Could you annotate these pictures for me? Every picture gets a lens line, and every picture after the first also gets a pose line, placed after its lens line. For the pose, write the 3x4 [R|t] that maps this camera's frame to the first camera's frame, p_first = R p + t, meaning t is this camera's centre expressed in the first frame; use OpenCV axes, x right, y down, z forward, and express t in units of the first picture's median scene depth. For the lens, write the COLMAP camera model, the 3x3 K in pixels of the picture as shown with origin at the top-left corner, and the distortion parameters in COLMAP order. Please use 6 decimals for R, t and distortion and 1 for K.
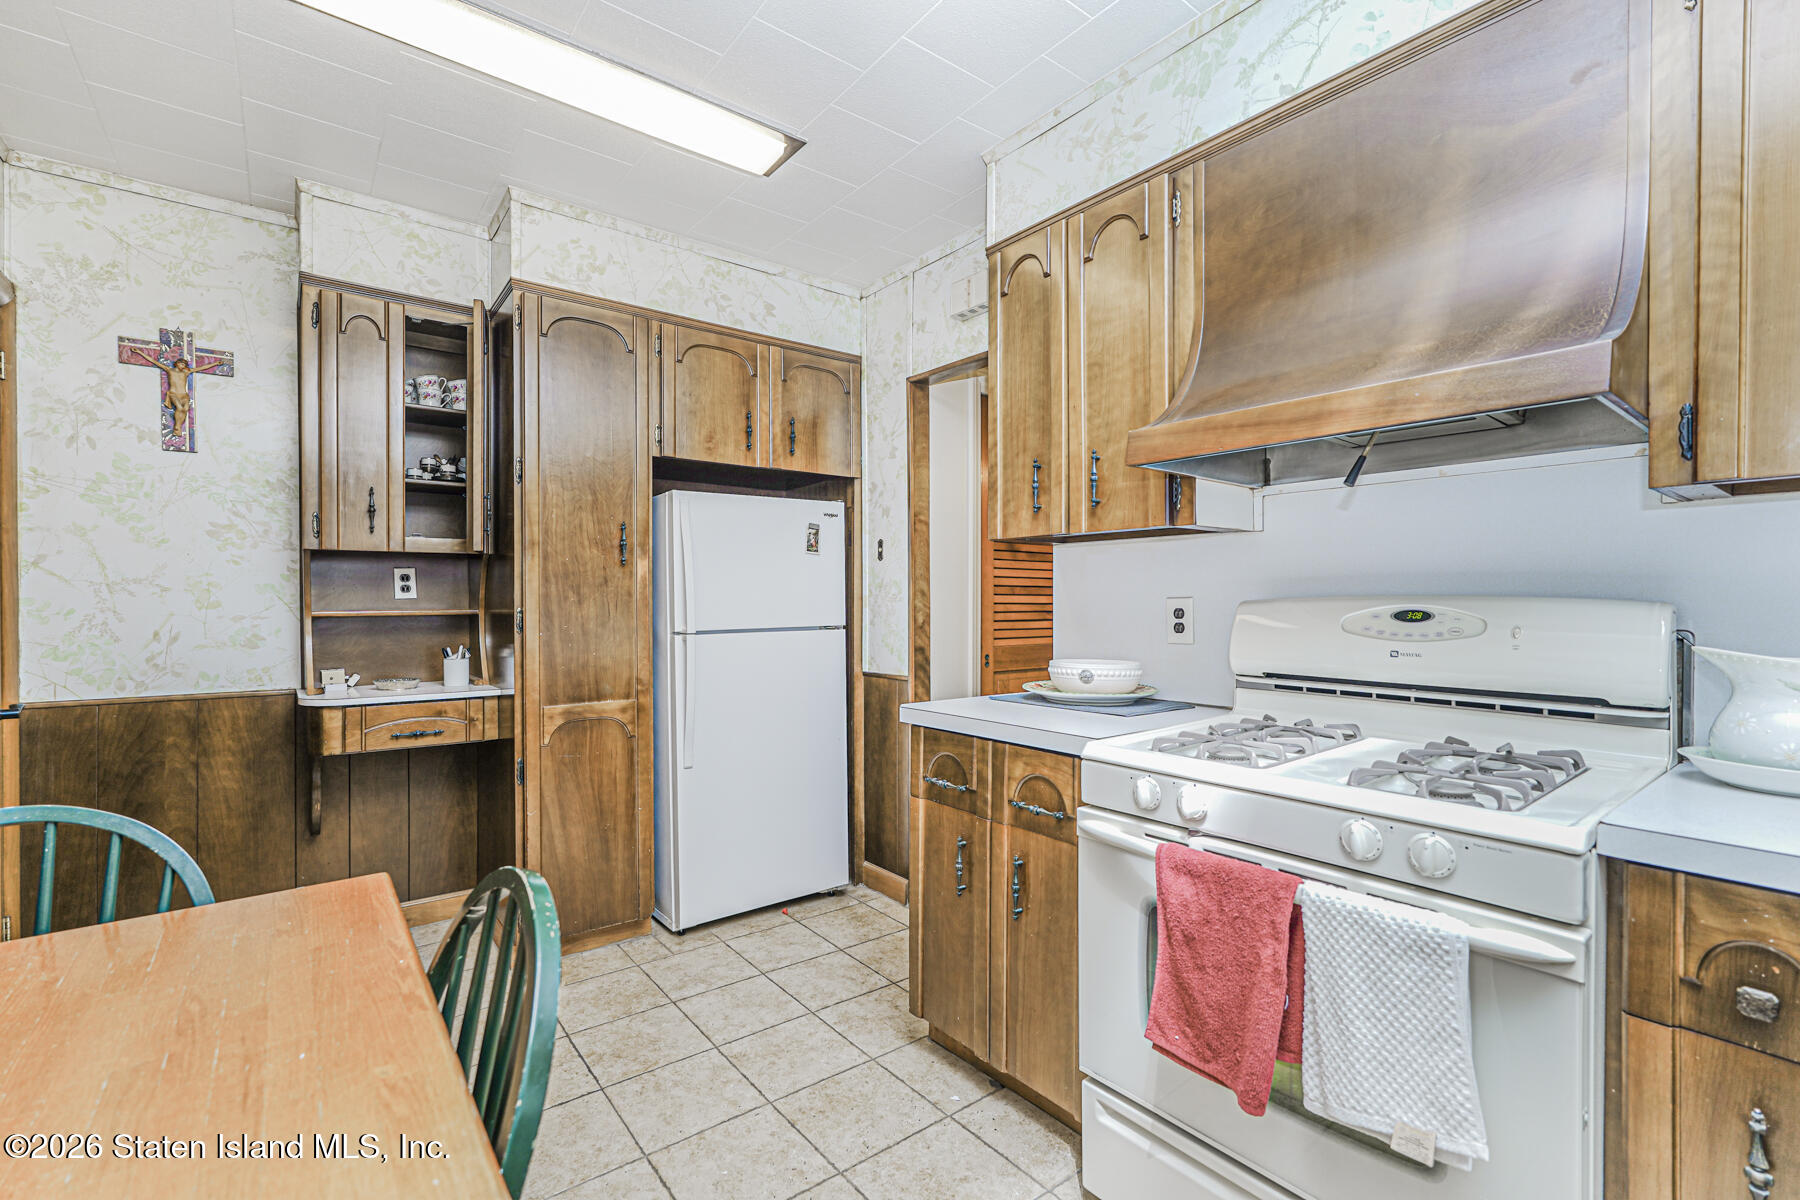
lens RADIAL K [[787.8, 0, 897.6], [0, 787.8, 602.8], [0, 0, 1]] dist [-0.008958, 0.001296]
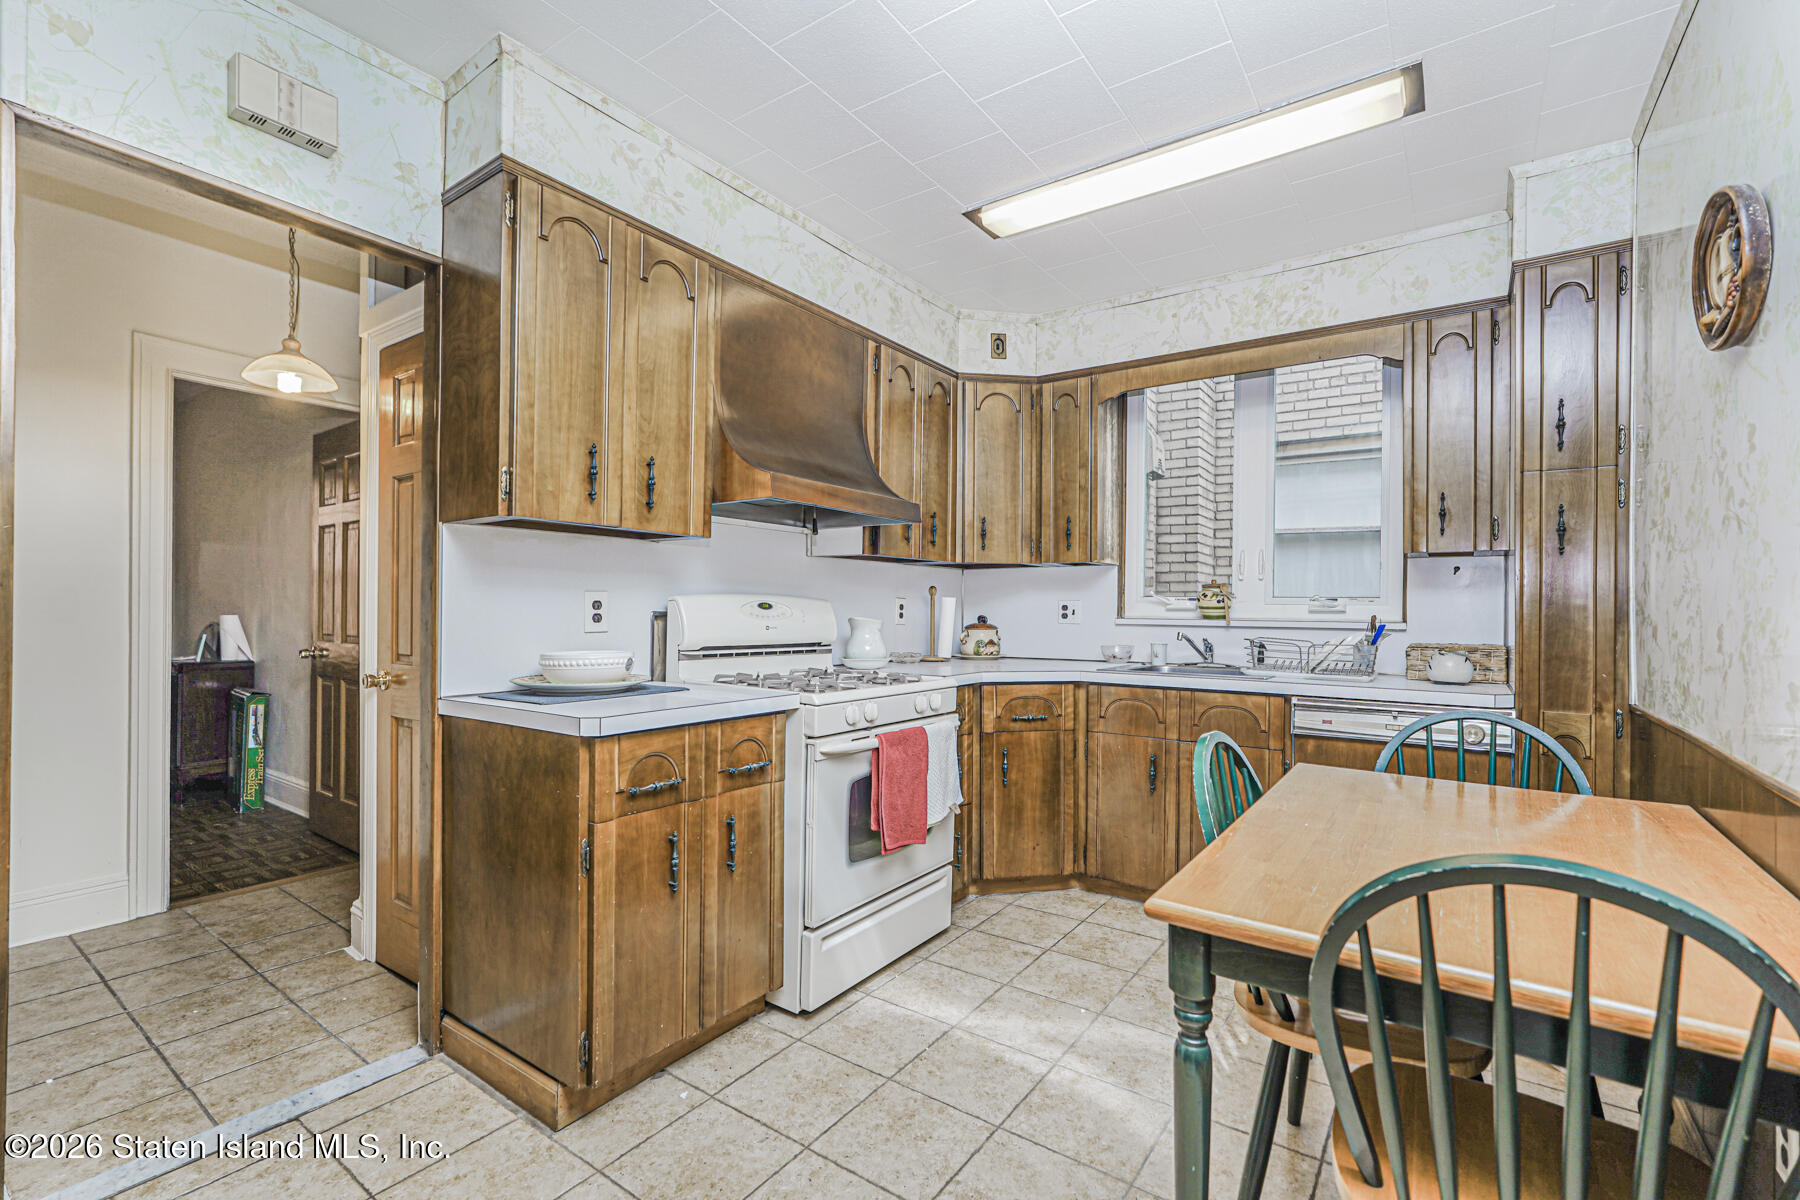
lens RADIAL K [[787.8, 0, 895.8], [0, 787.8, 609.3], [0, 0, 1]] dist [-0.008958, 0.001296]
pose [[-0.278560, 0.001225, 0.960418, -0.993617], [-0.003938, 0.999989, -0.002418, 0.024138], [-0.960411, -0.004456, -0.278552, 1.068378]]
